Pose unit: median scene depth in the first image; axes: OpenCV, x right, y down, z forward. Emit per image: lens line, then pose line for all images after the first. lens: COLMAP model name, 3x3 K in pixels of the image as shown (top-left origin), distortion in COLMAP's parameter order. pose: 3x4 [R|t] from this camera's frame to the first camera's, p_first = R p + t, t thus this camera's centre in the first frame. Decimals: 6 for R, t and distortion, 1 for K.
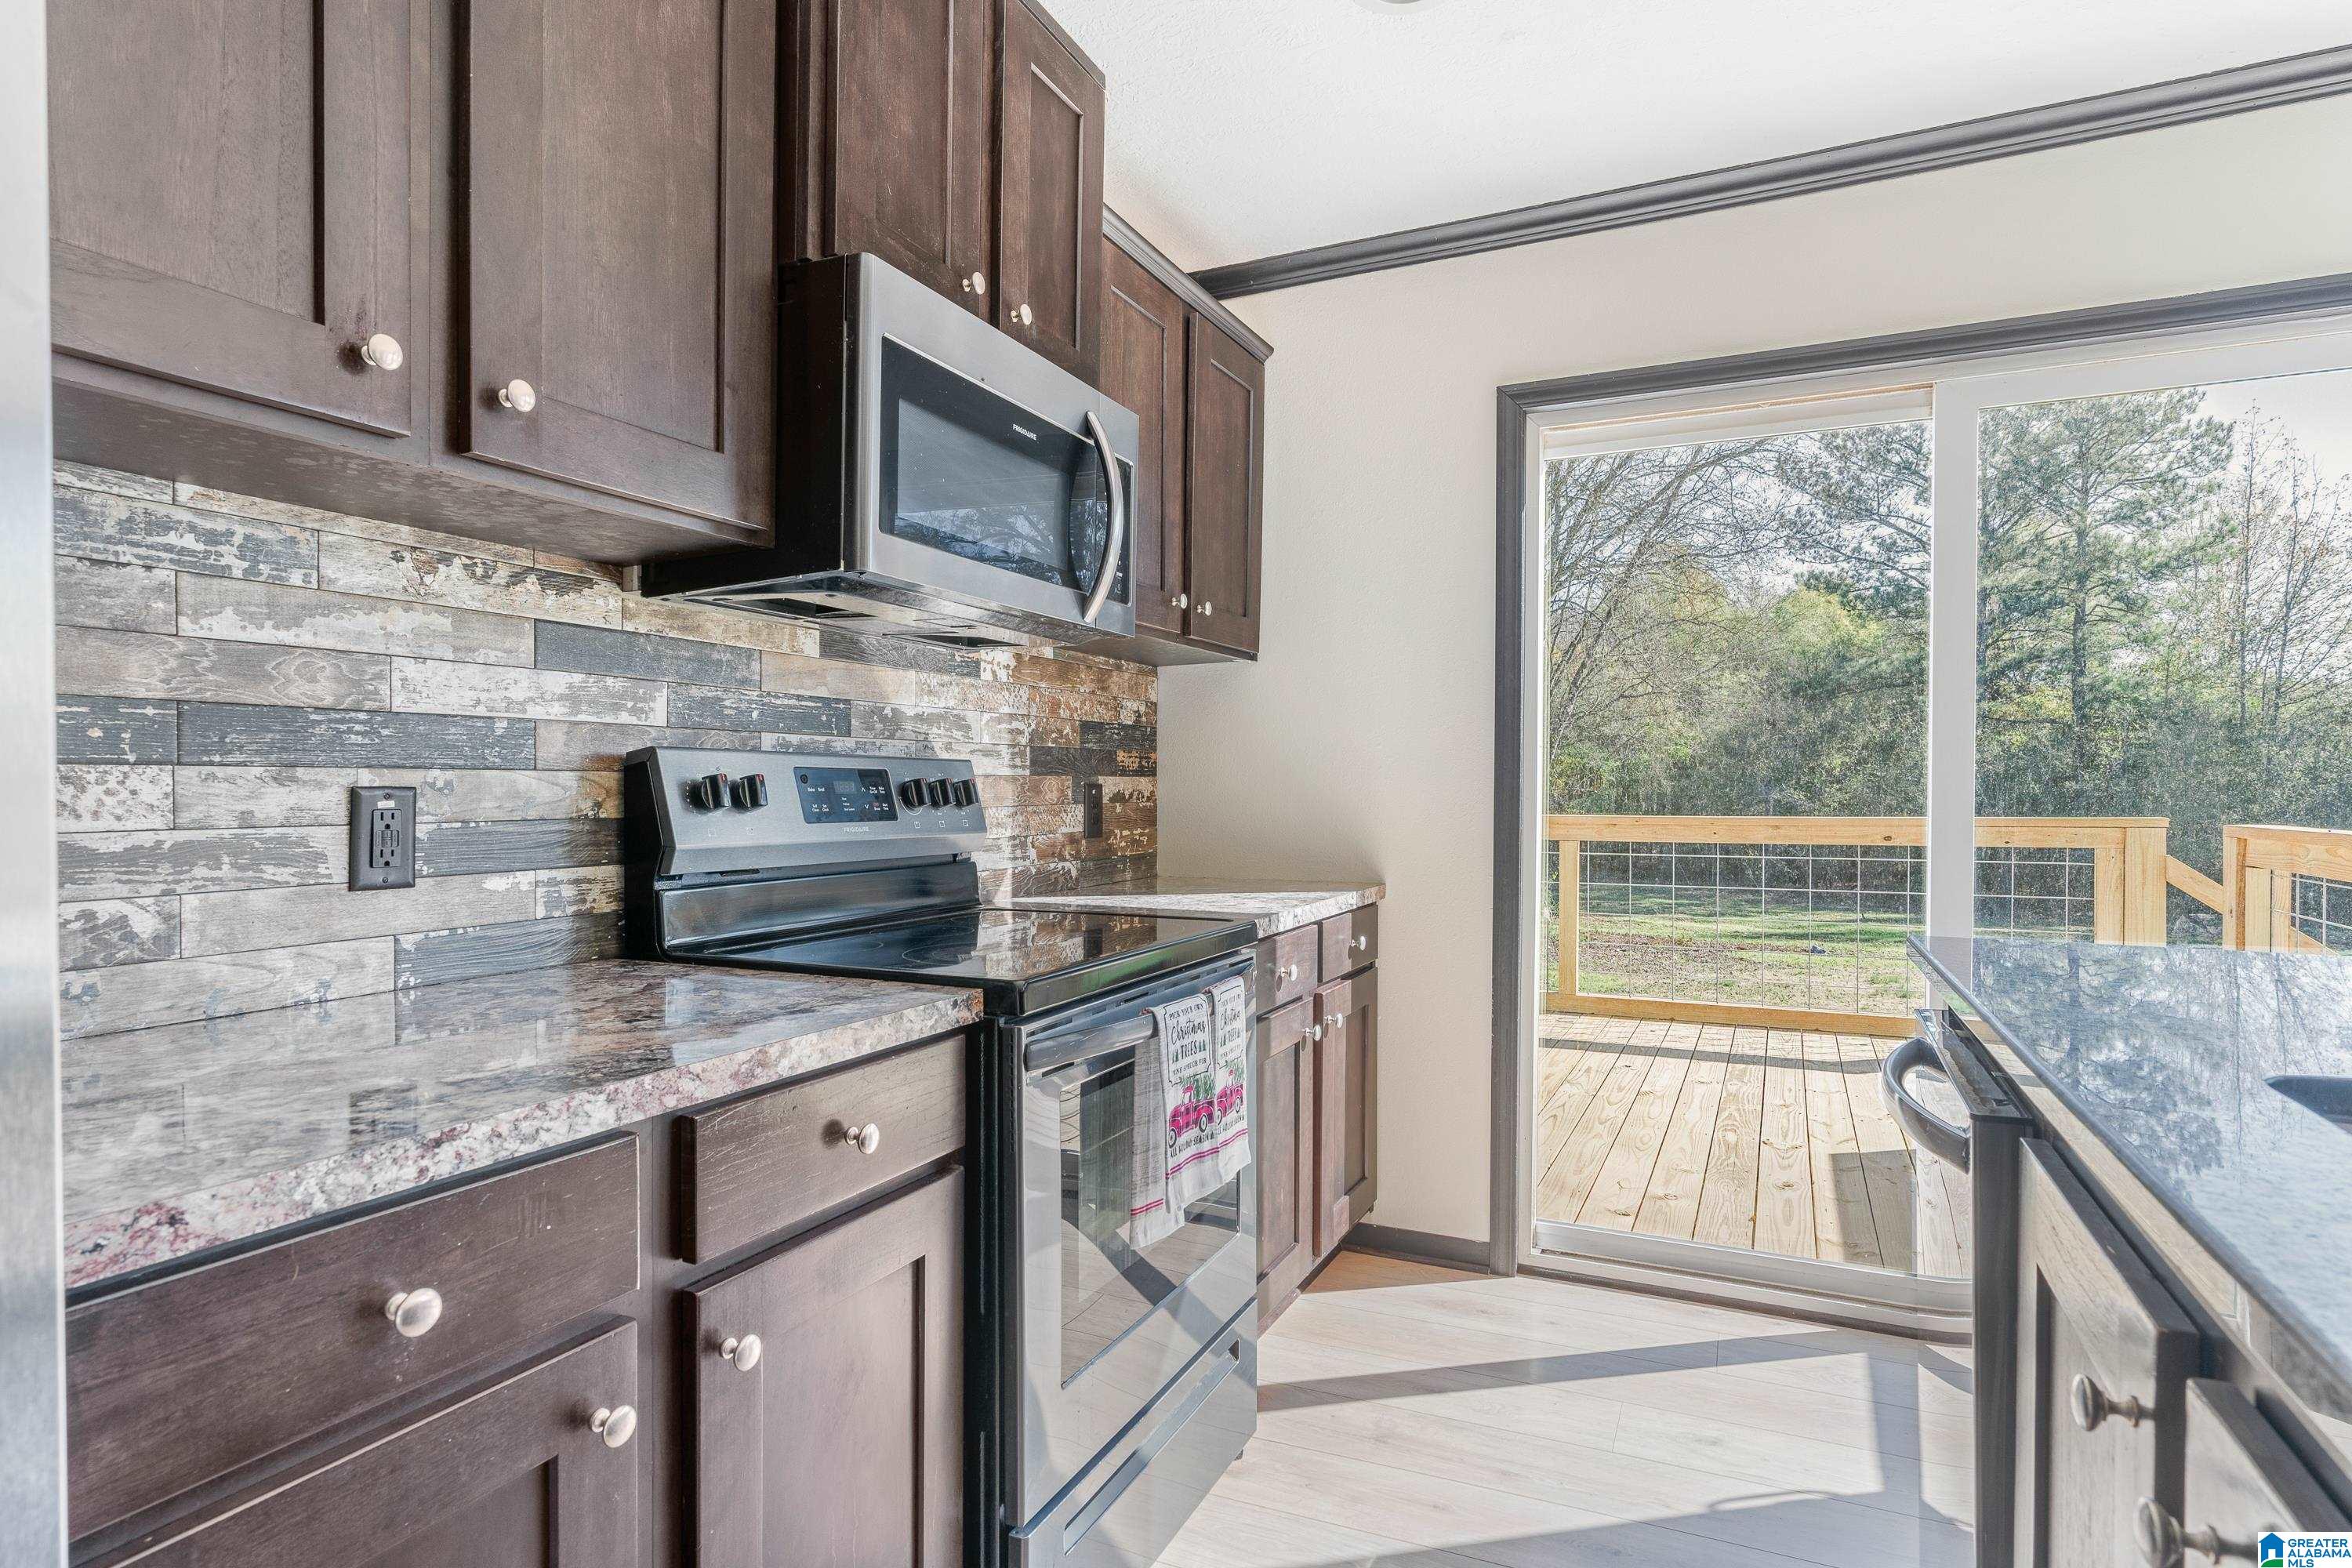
lens RADIAL K [[1249.5, 0, 1176.0], [0, 1249.5, 784.0], [0, 0, 1]] dist [-0.003252, -0.000307]
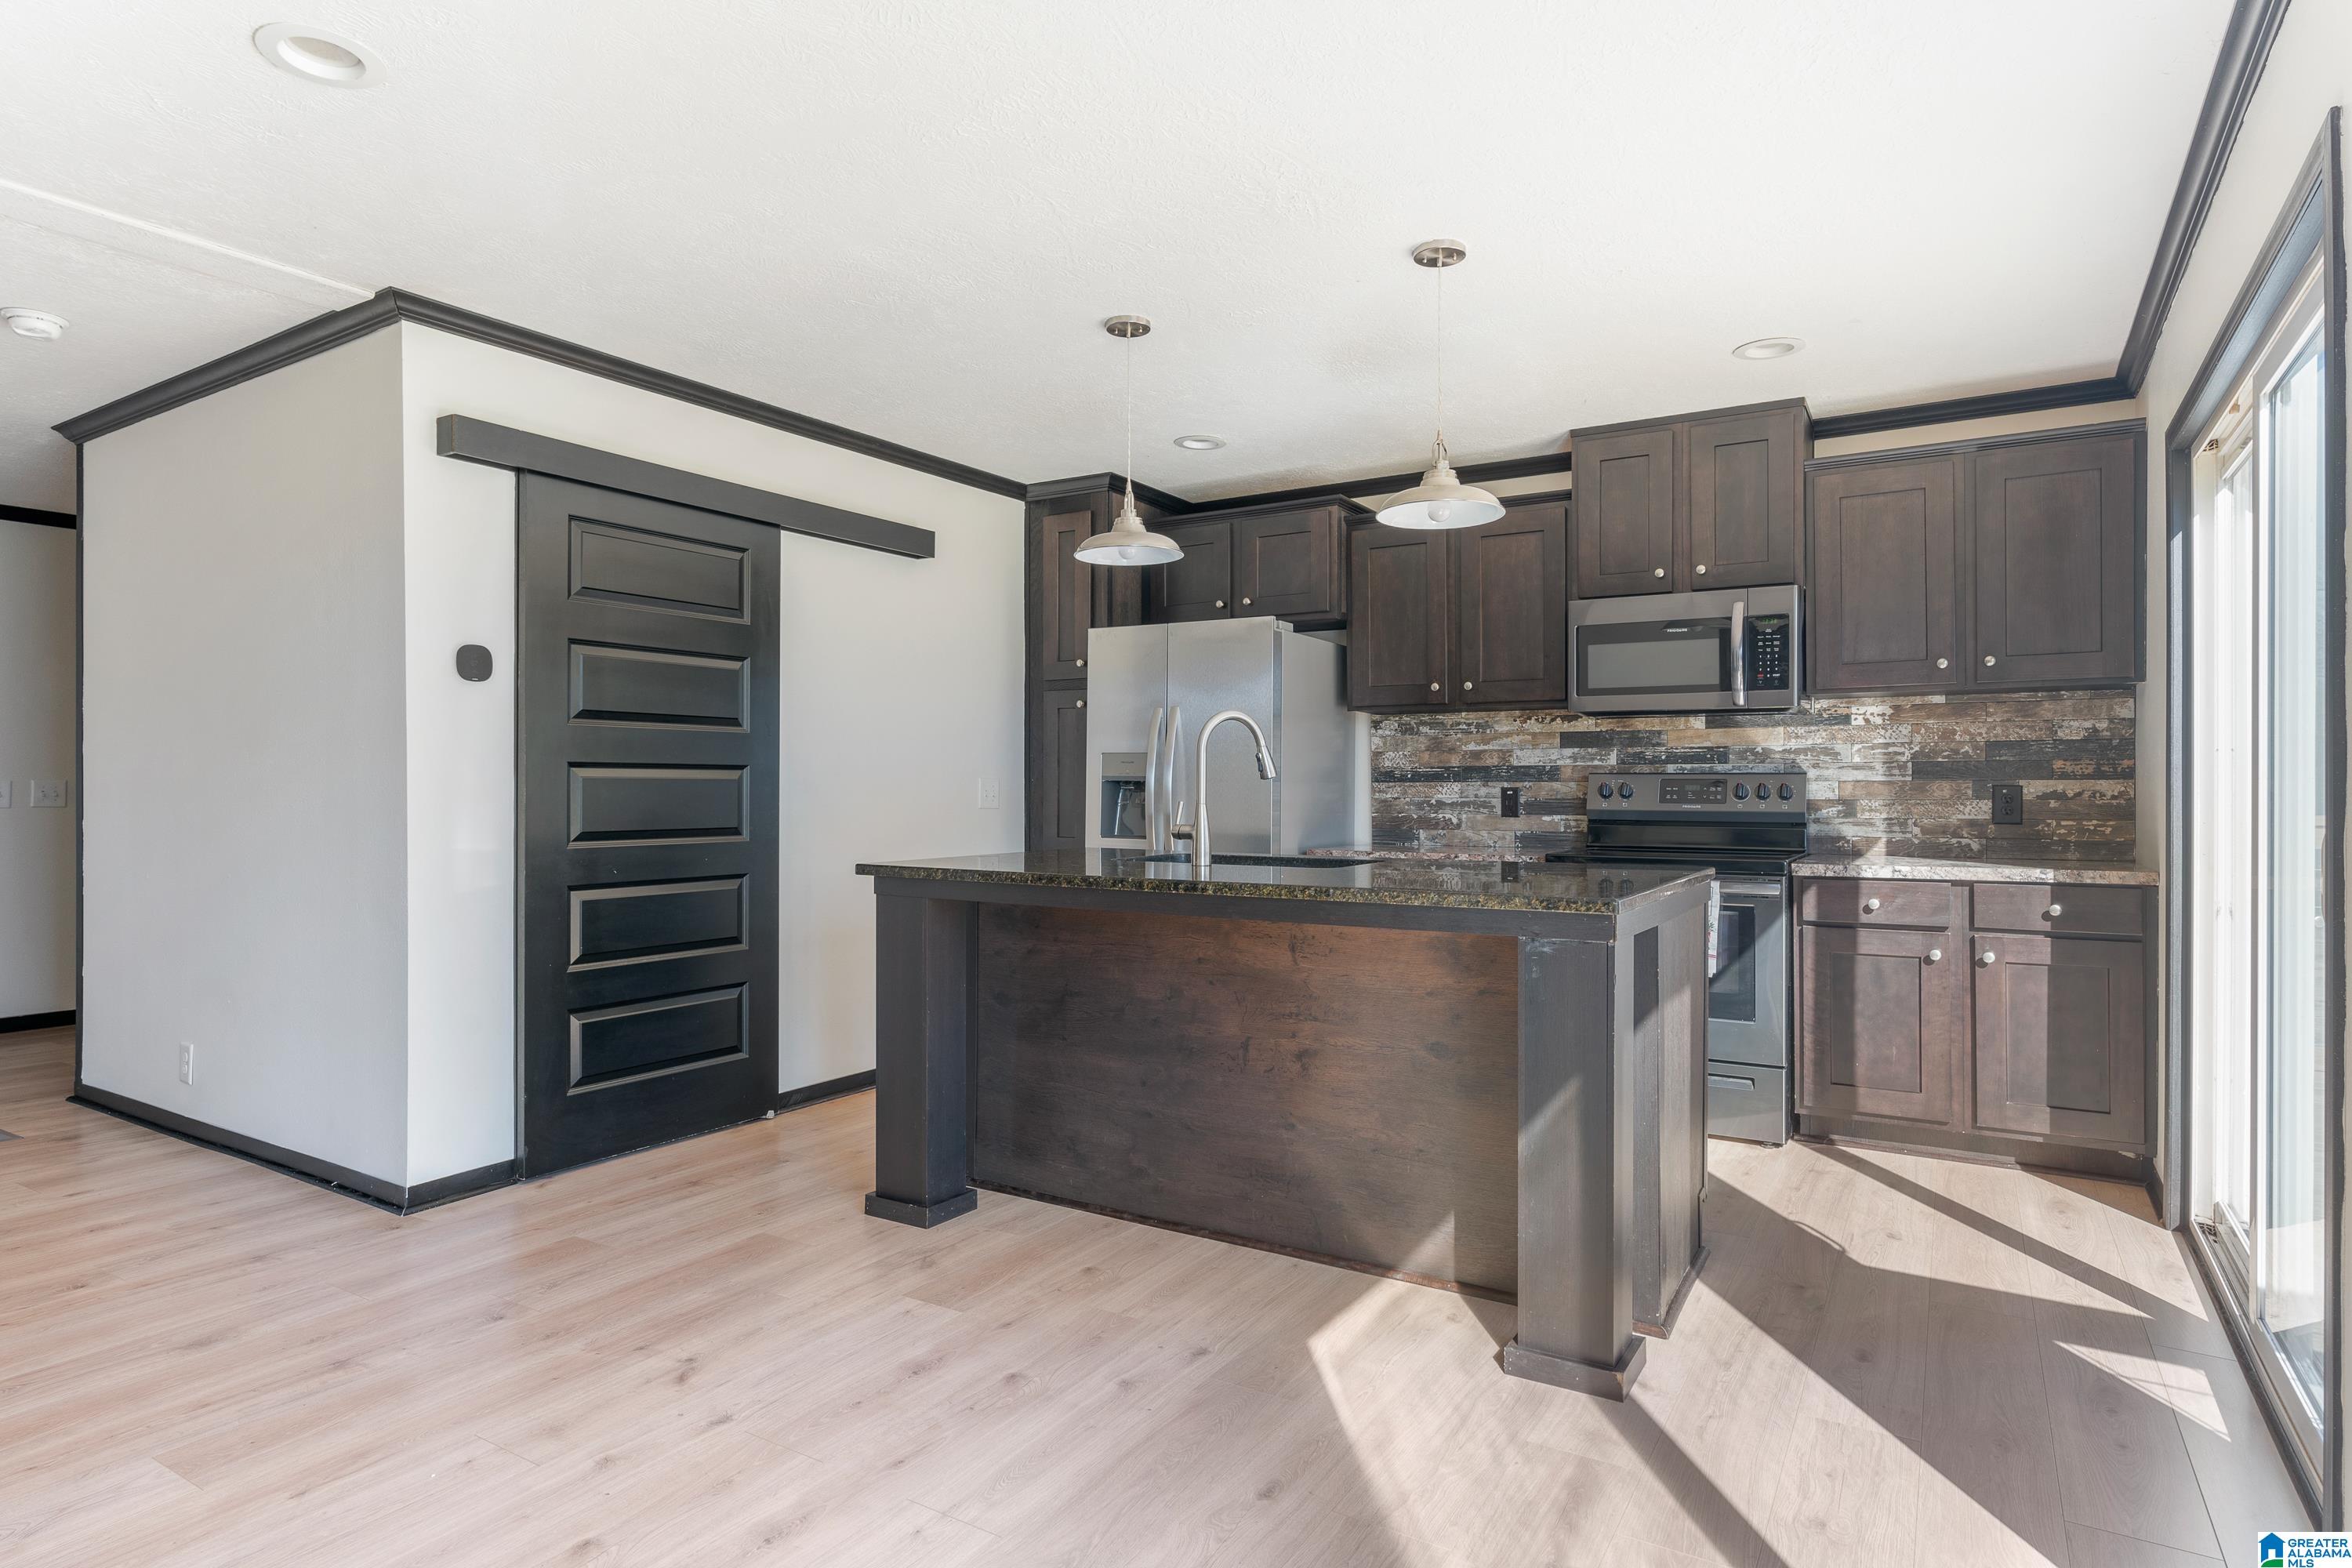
lens RADIAL K [[1249.5, 0, 1176.0], [0, 1249.5, 784.0], [0, 0, 1]] dist [-0.003252, -0.000307]
pose [[-0.137470, -0.000030, -0.990506, 2.012295], [0.003482, 0.999994, -0.000514, -0.006206], [0.990500, -0.003519, -0.137469, 0.379519]]
